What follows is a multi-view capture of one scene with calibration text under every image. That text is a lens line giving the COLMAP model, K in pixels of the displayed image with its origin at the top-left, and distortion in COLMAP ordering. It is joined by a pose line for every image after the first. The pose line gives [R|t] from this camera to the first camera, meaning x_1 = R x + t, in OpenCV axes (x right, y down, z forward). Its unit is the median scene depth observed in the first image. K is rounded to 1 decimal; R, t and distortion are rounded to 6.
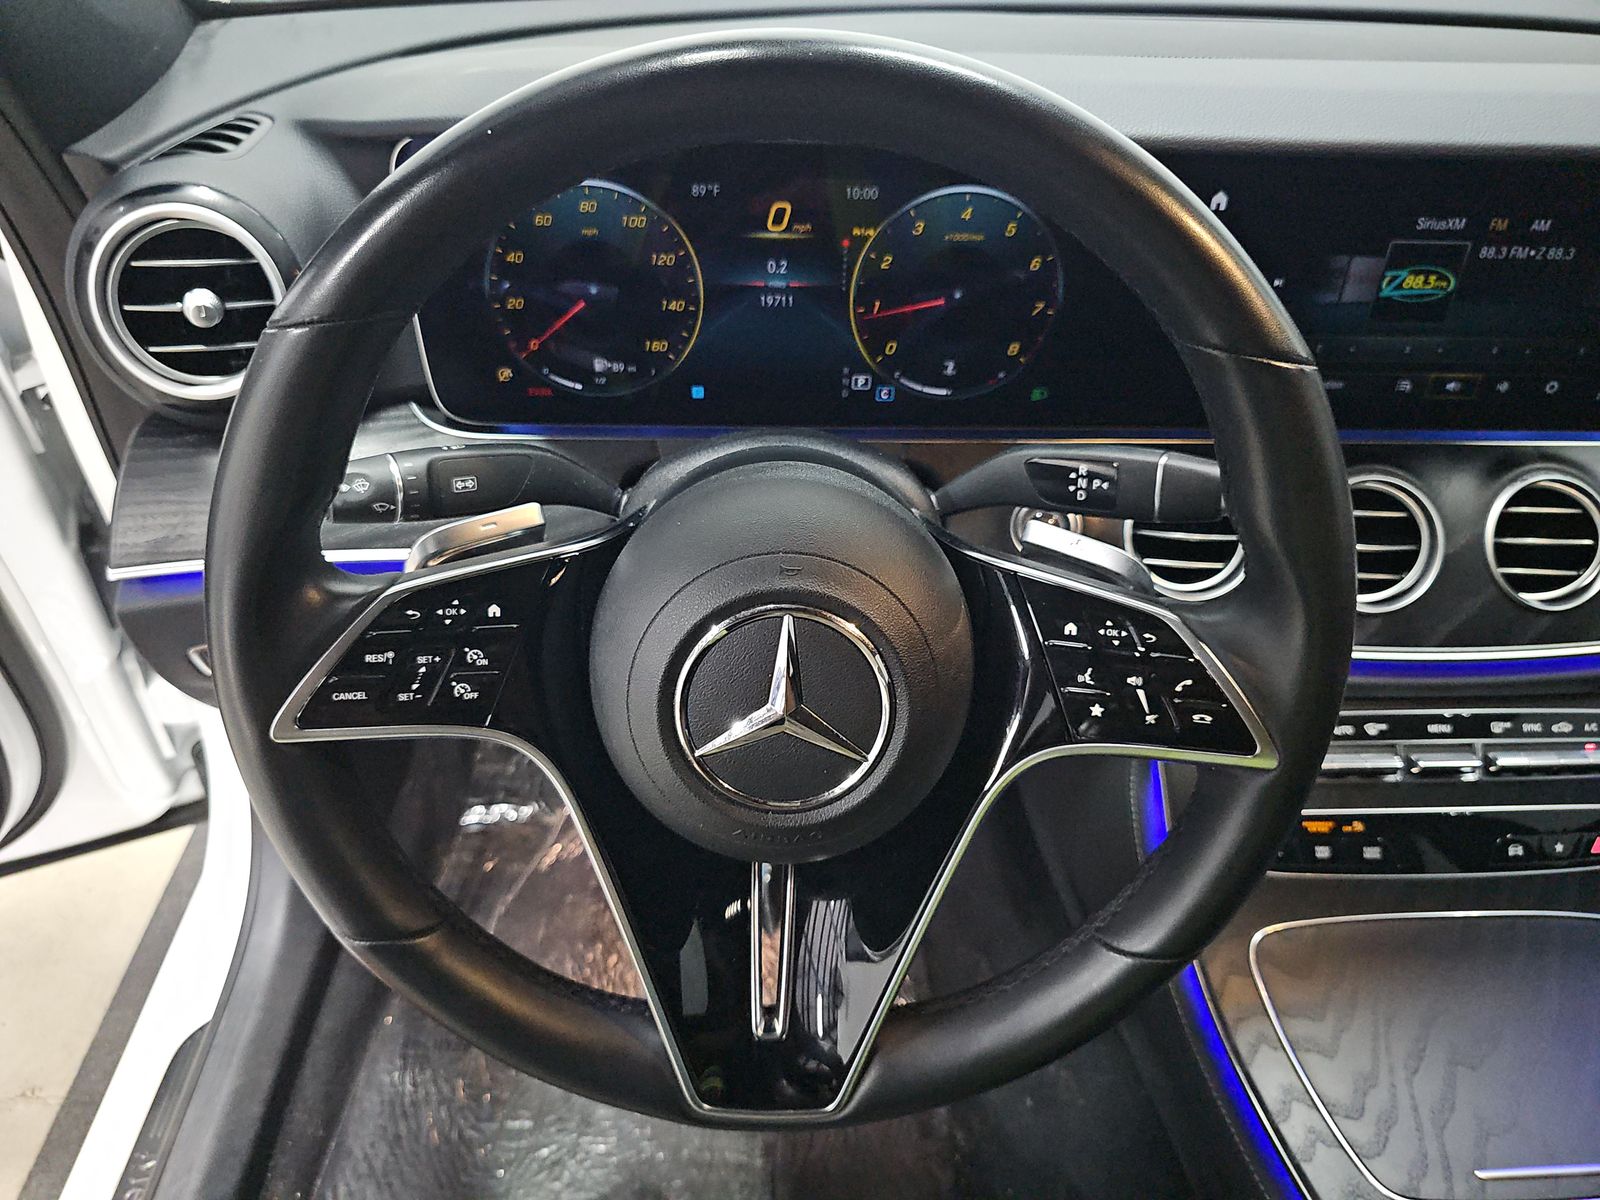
lens RADIAL K [[1060.1, 0, 804.5], [0, 1060.1, 631.5], [0, 0, 1]] dist [-0.010574, -0.001852]
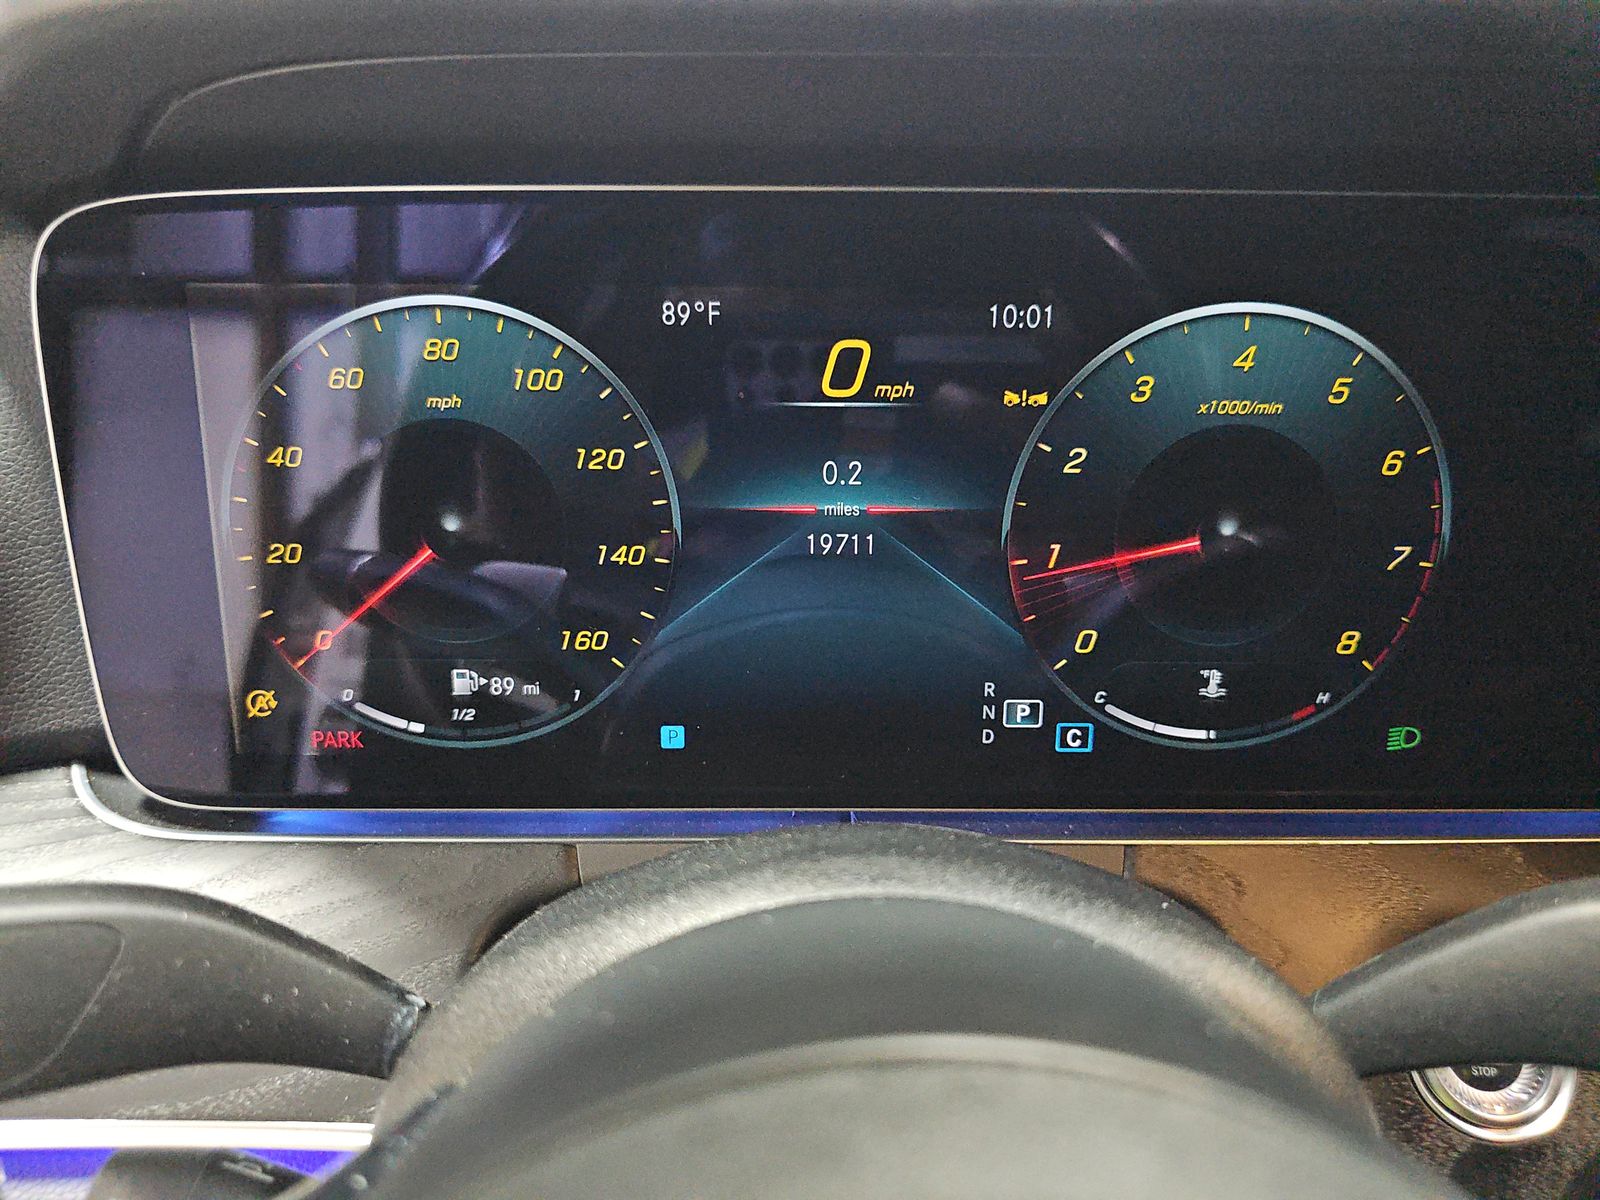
lens RADIAL K [[1184.4, 0, 799.6], [0, 1184.4, 597.7], [0, 0, 1]] dist [0.032929, -0.002361]
pose [[0.998990, -0.012139, -0.043260, -0.021010], [-0.003390, 0.939706, -0.341966, -0.104564], [0.044803, 0.341768, 0.938716, 0.488449]]
